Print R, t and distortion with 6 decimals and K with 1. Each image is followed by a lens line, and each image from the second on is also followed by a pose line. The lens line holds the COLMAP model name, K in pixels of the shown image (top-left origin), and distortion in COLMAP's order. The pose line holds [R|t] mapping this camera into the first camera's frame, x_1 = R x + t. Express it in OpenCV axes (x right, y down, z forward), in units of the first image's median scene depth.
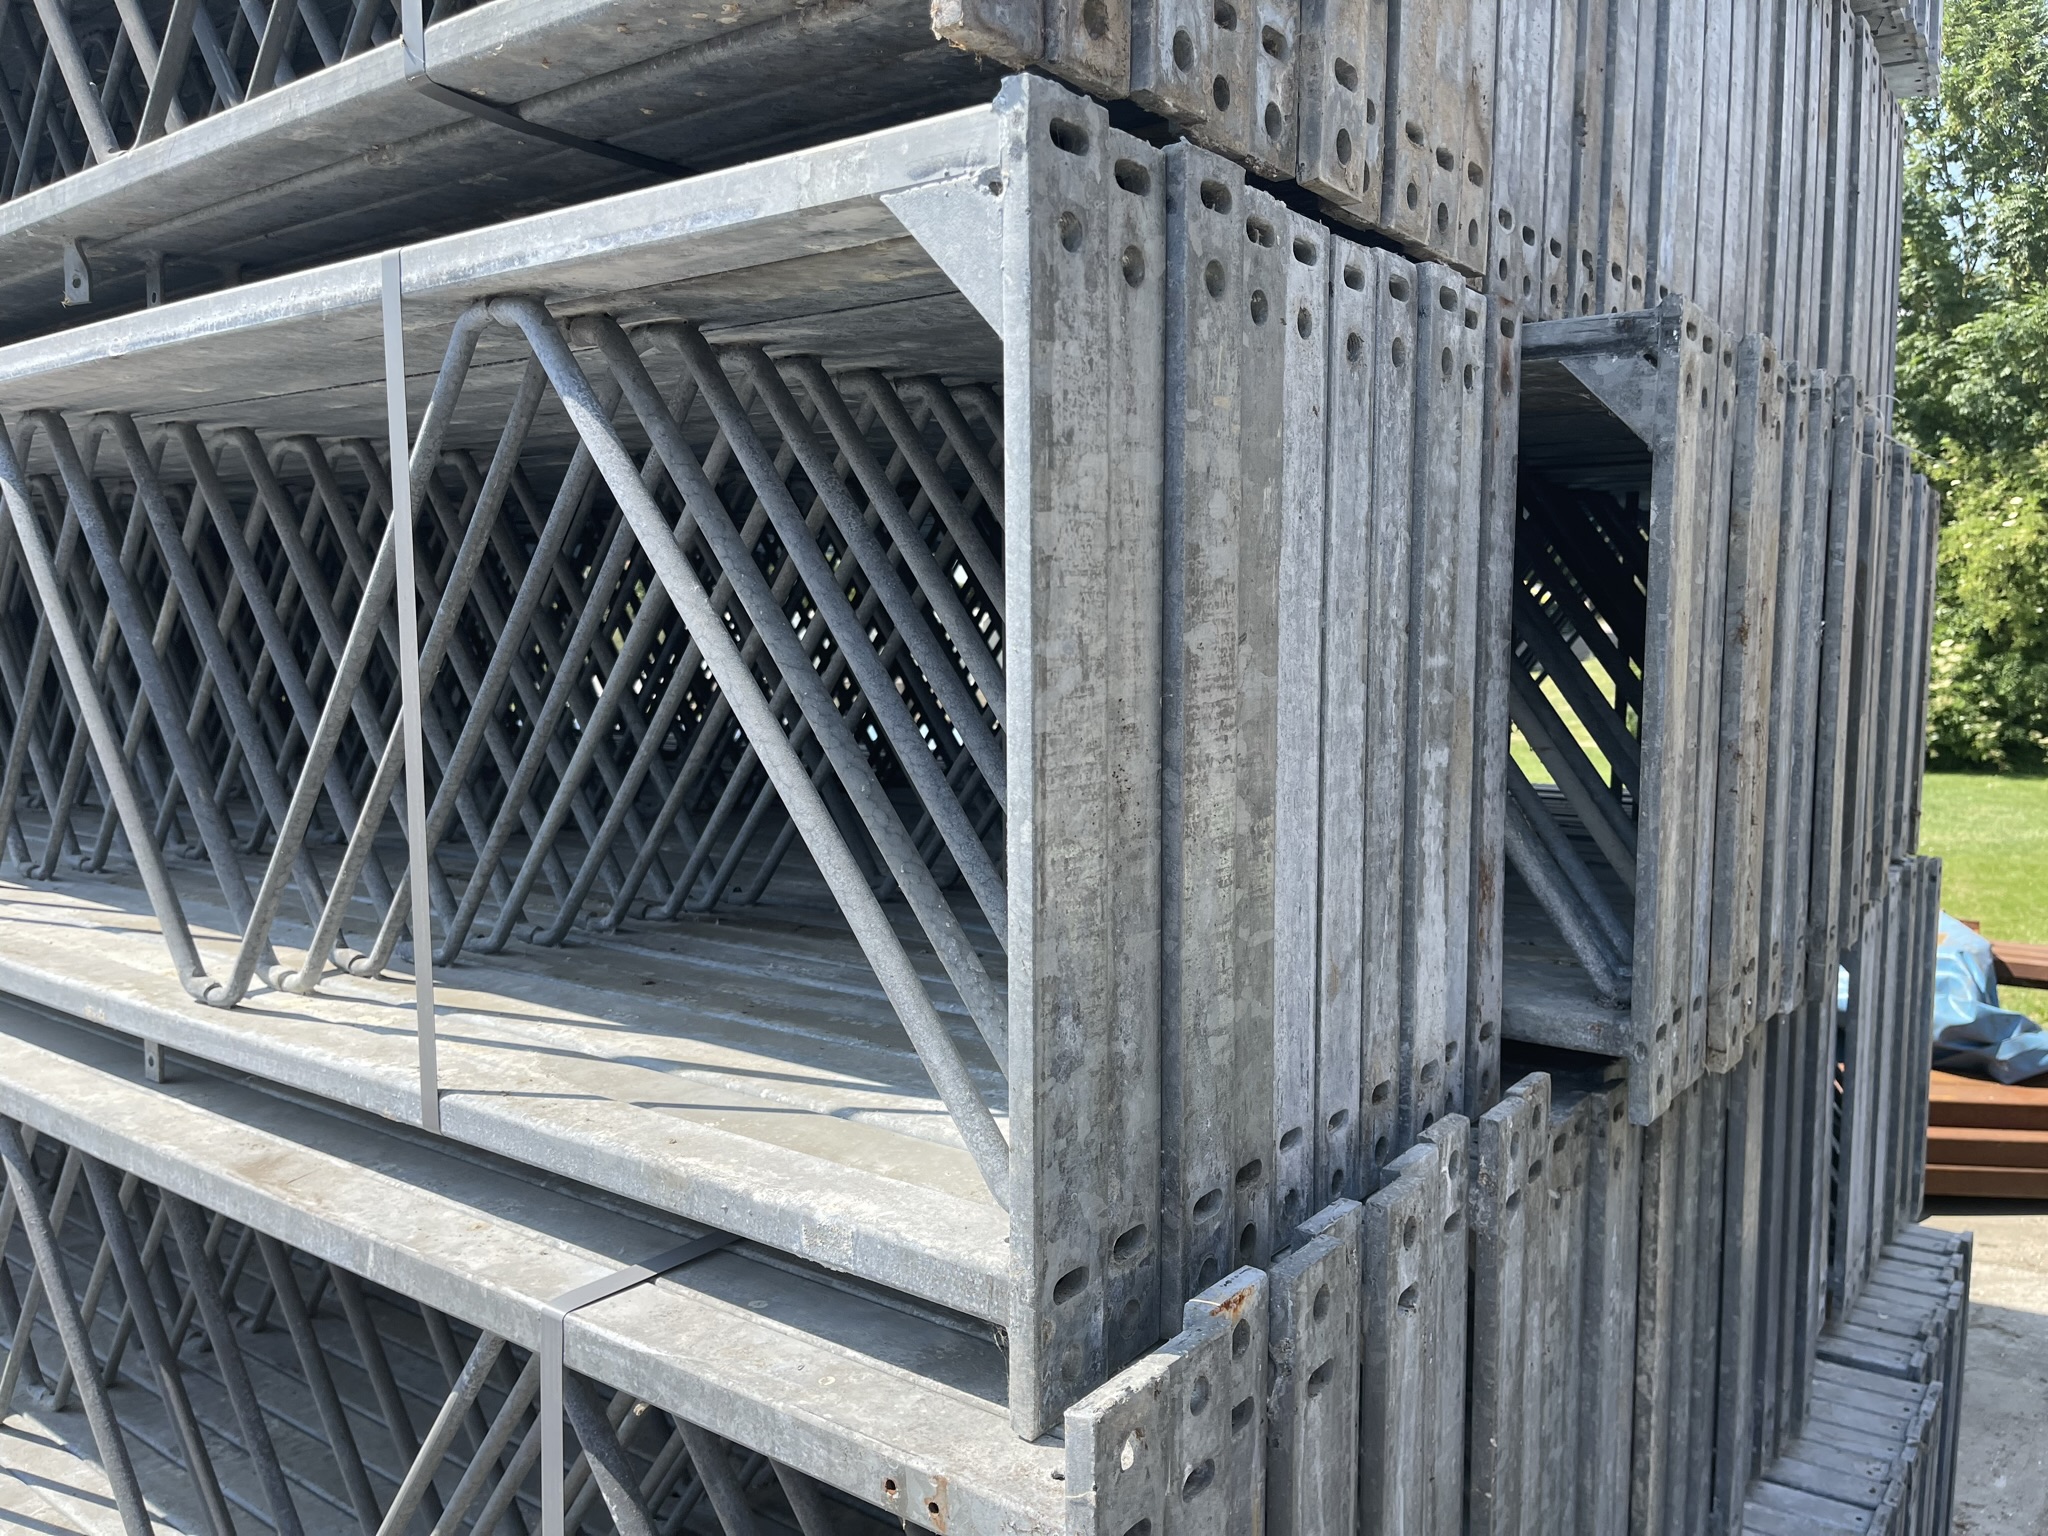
lens RADIAL K [[1585.2, 0, 1024.0], [0, 1585.2, 768.0], [0, 0, 1]] dist [0.007393, 0.000858]
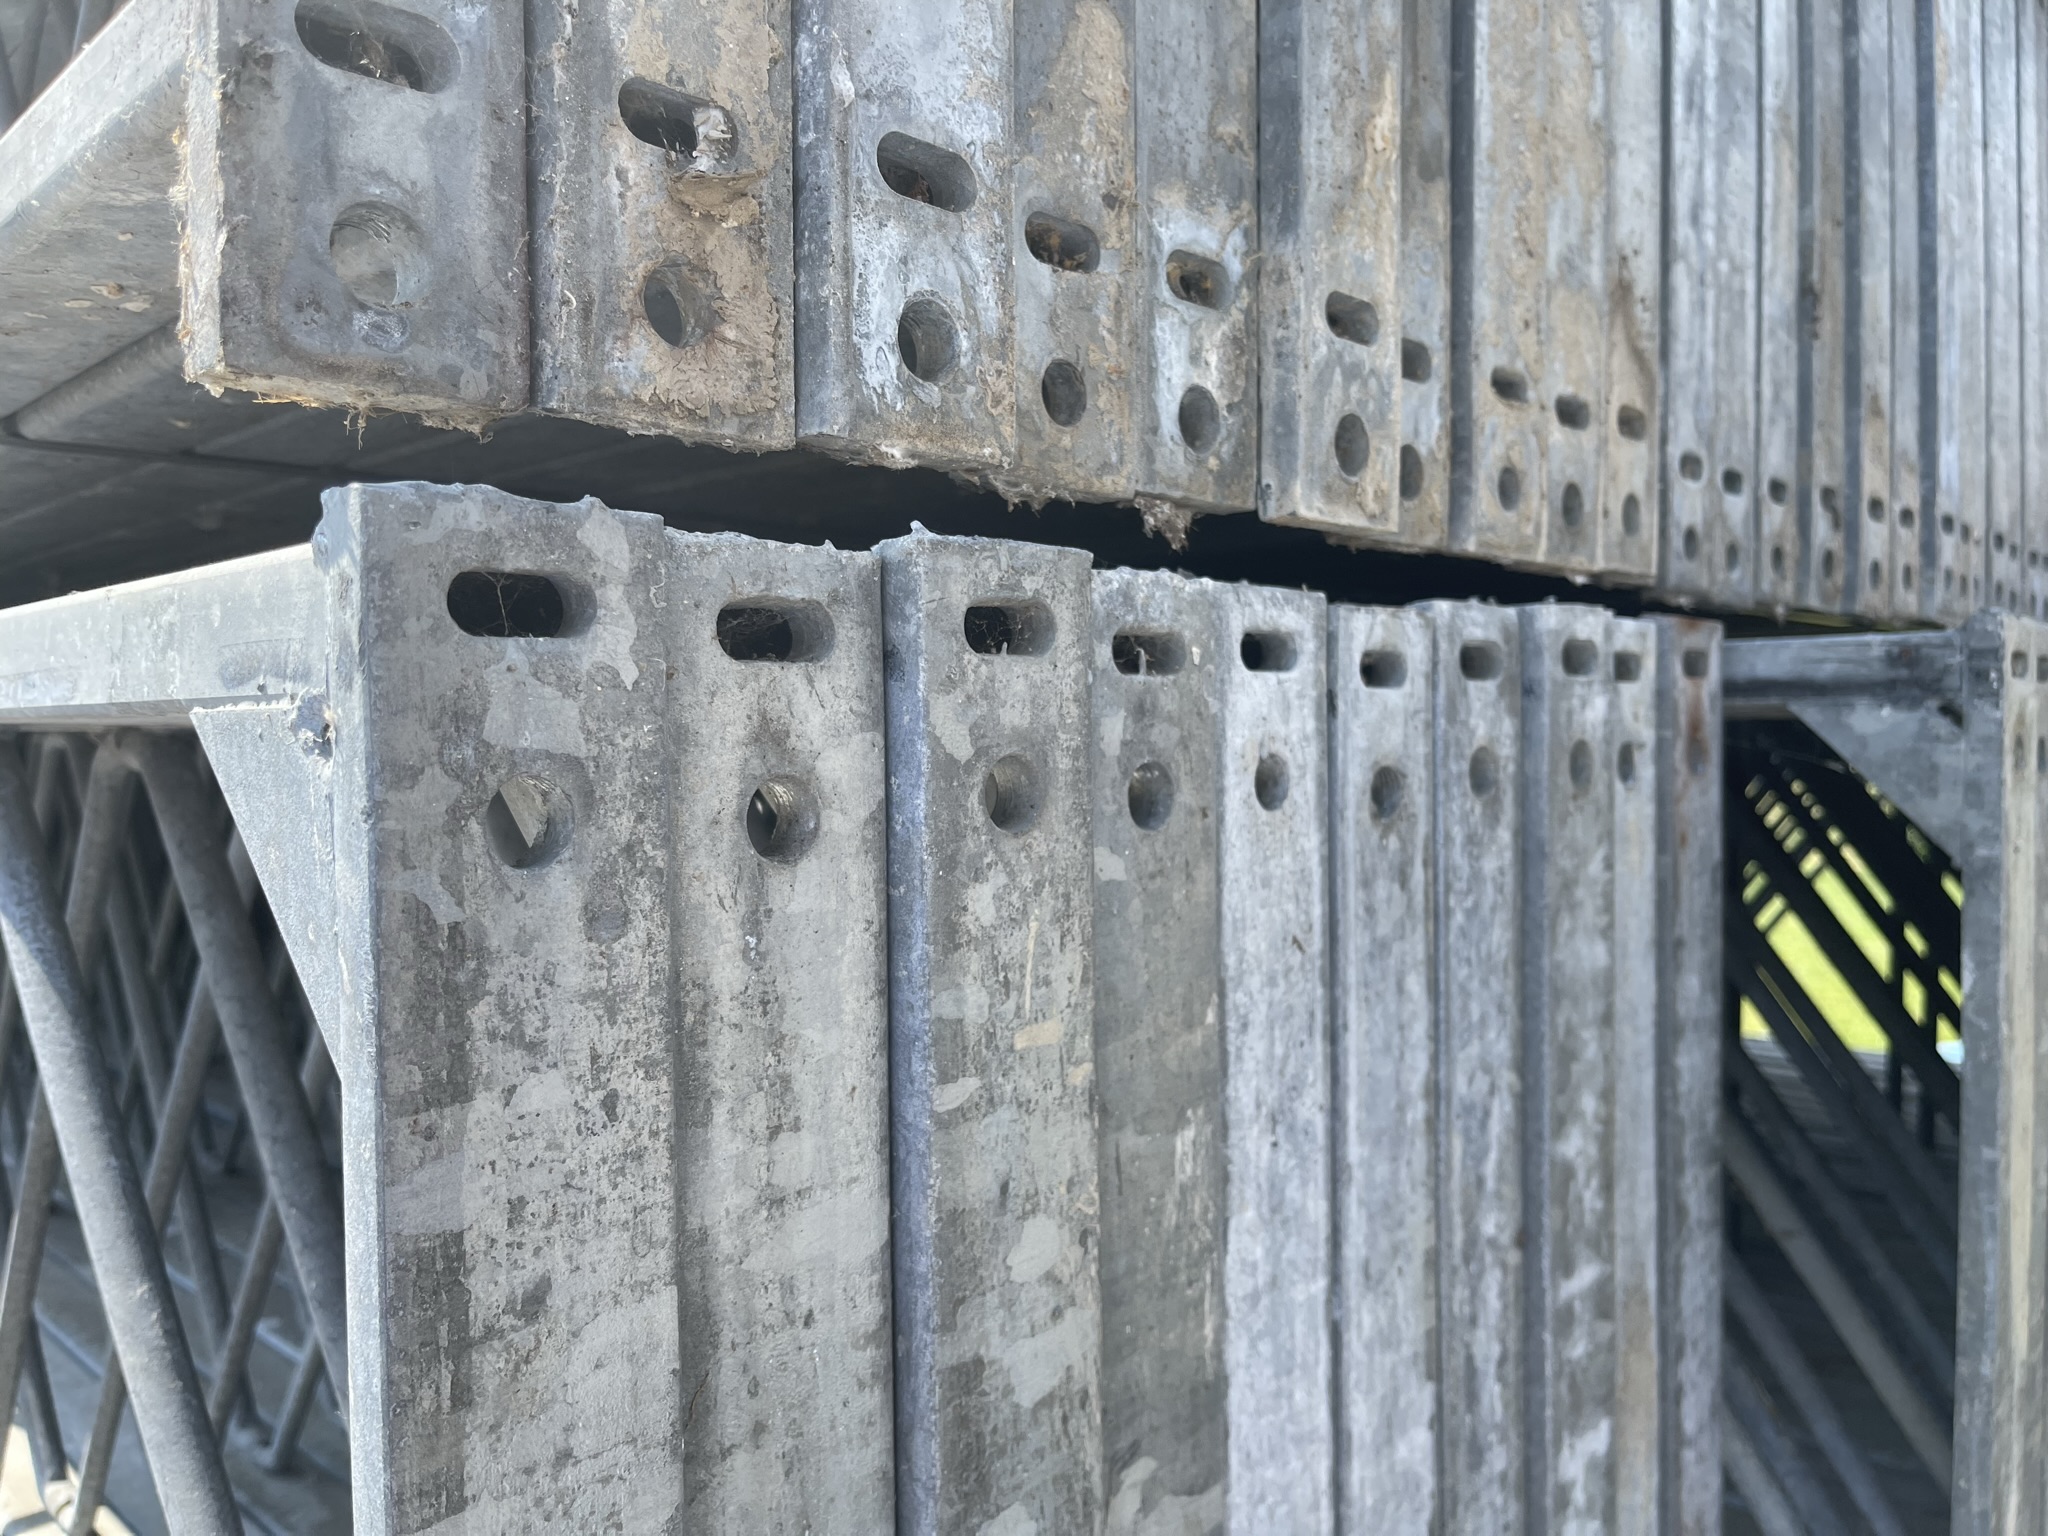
lens RADIAL K [[1586.2, 0, 1025.5], [0, 1586.2, 718.1], [0, 0, 1]] dist [0.037585, -0.073180]
pose [[0.991142, -0.006145, -0.132664, 0.146781], [-0.005858, 0.995934, -0.089897, -0.224665], [0.132677, 0.089878, 0.987076, 0.410705]]
